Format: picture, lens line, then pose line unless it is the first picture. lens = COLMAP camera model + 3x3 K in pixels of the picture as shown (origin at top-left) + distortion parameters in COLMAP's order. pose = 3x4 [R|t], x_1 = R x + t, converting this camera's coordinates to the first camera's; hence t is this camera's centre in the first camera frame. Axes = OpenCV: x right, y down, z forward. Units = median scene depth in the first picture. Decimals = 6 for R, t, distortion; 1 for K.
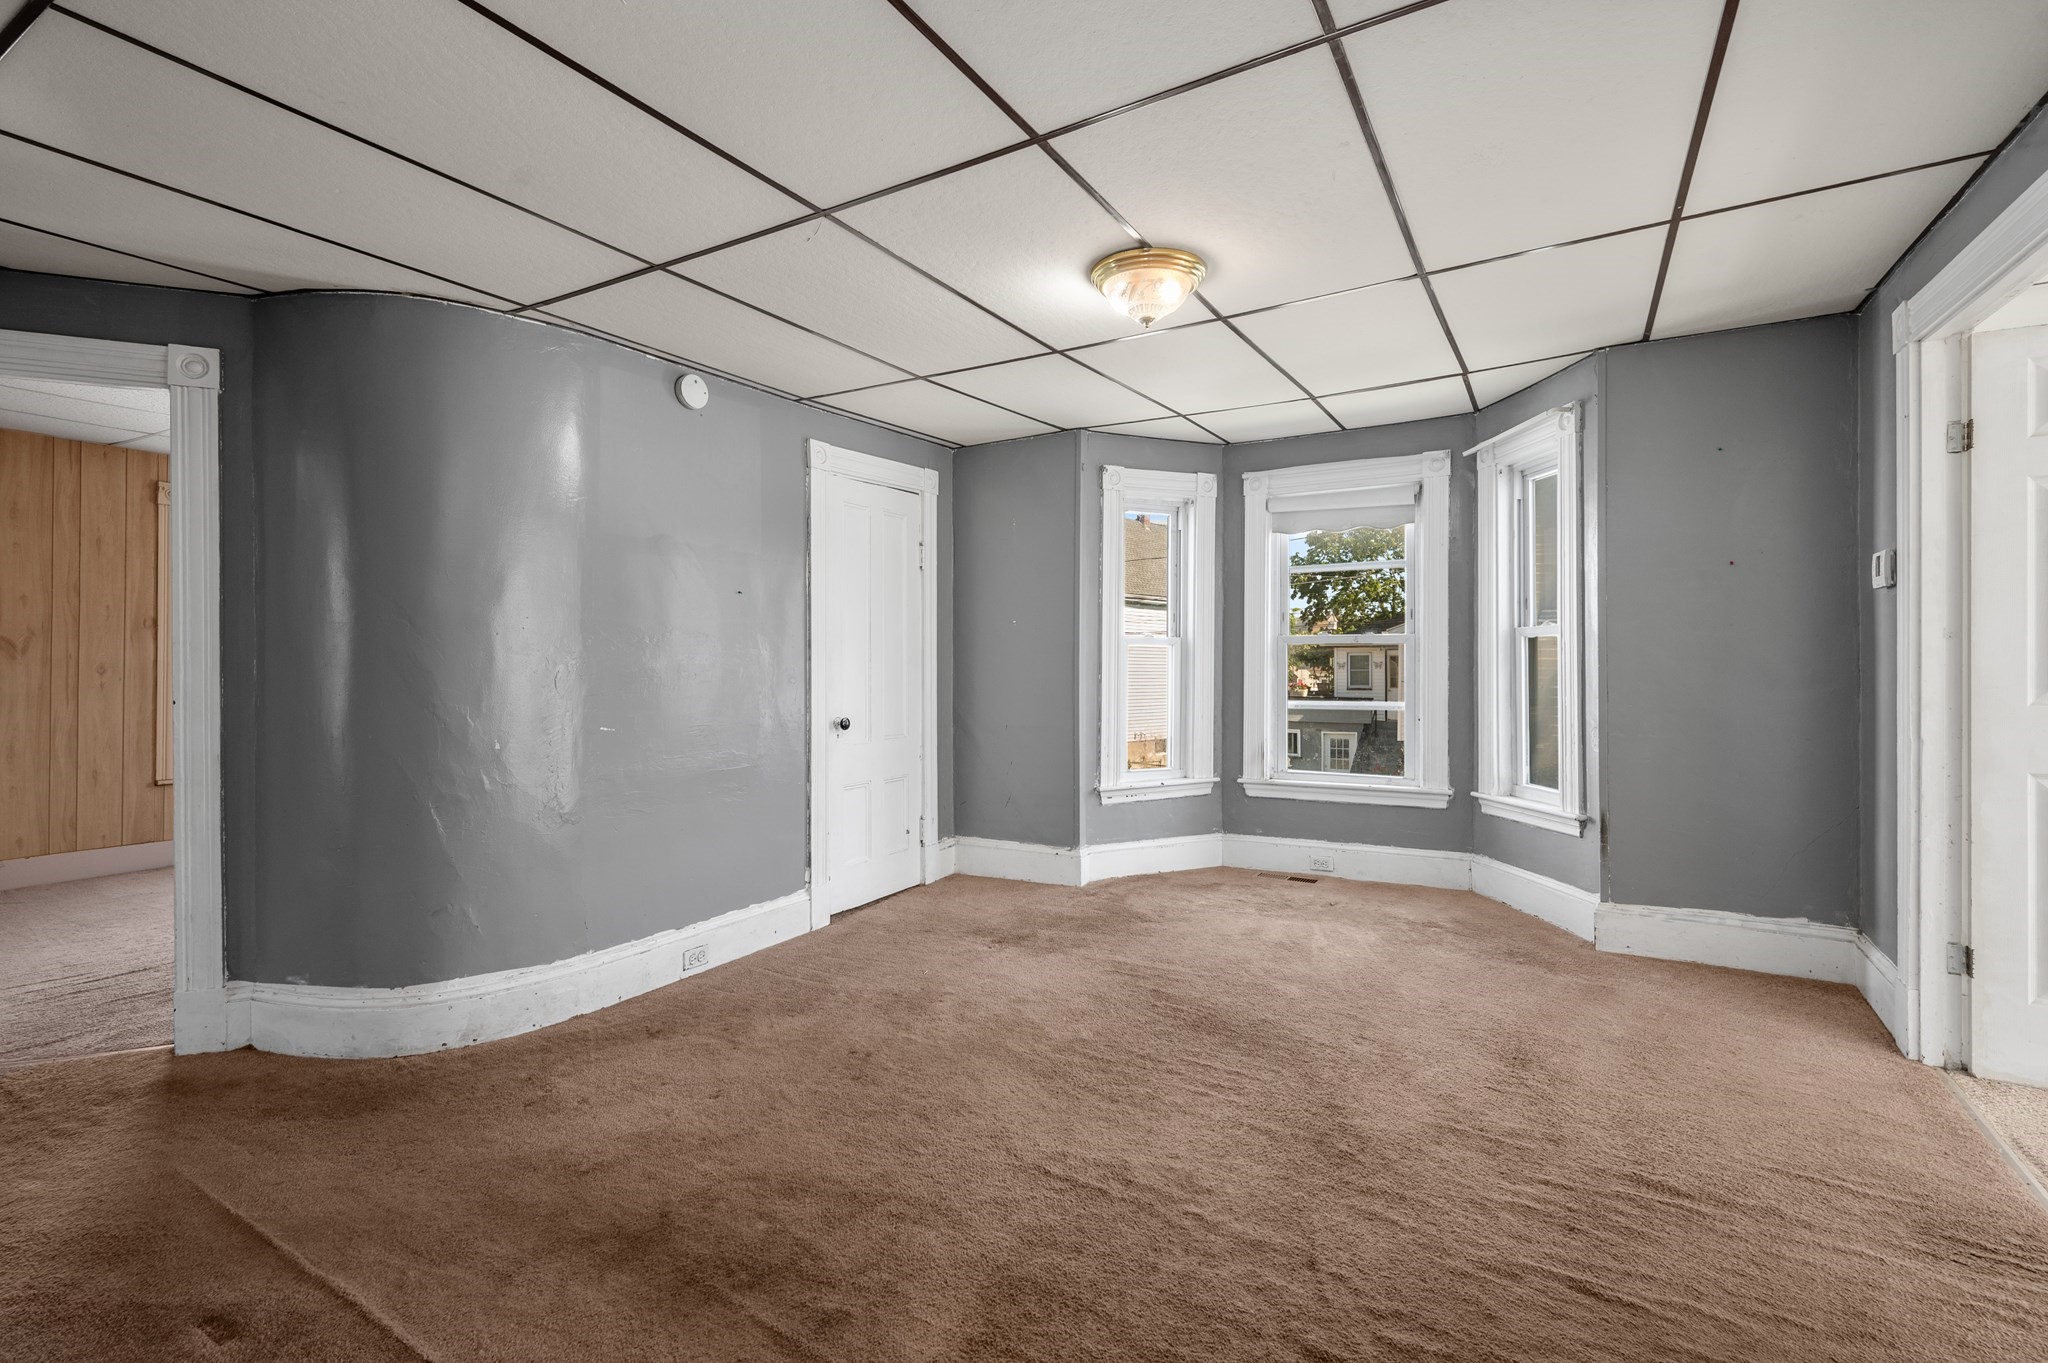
lens RADIAL K [[945.6, 0, 1032.5], [0, 945.6, 674.8], [0, 0, 1]] dist [-0.000219, 0.001168]
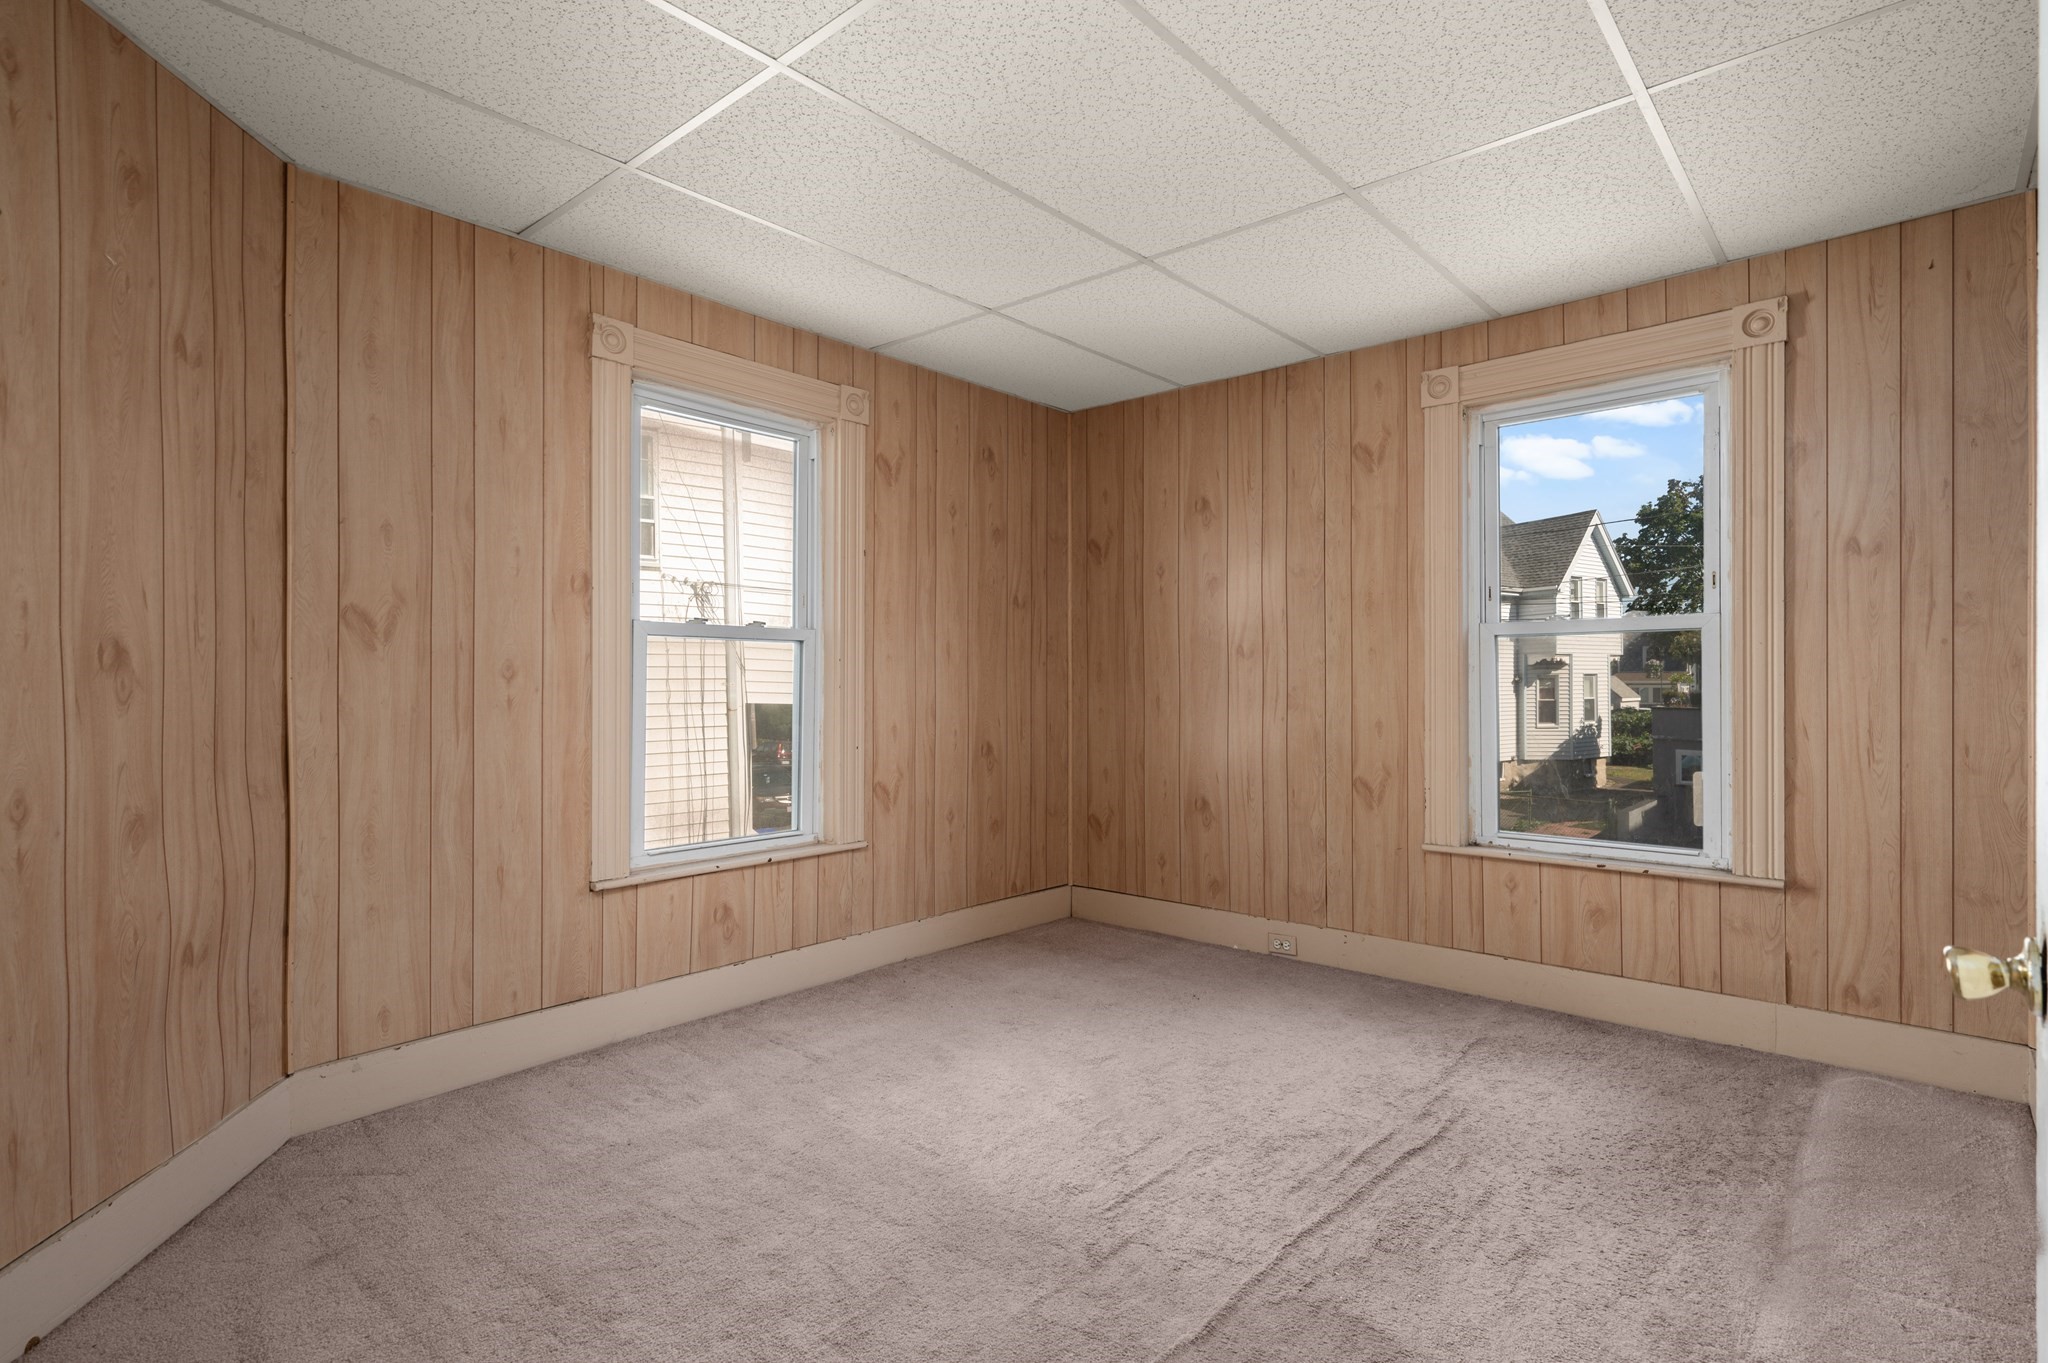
lens RADIAL K [[995.6, 0, 1020.4], [0, 995.6, 688.3], [0, 0, 1]] dist [0.000232, -0.001151]
pose [[0.970253, -0.004365, -0.242054, -0.595690], [0.005489, 0.999977, 0.003971, 0.003004], [0.242031, -0.005181, 0.970255, 0.553631]]
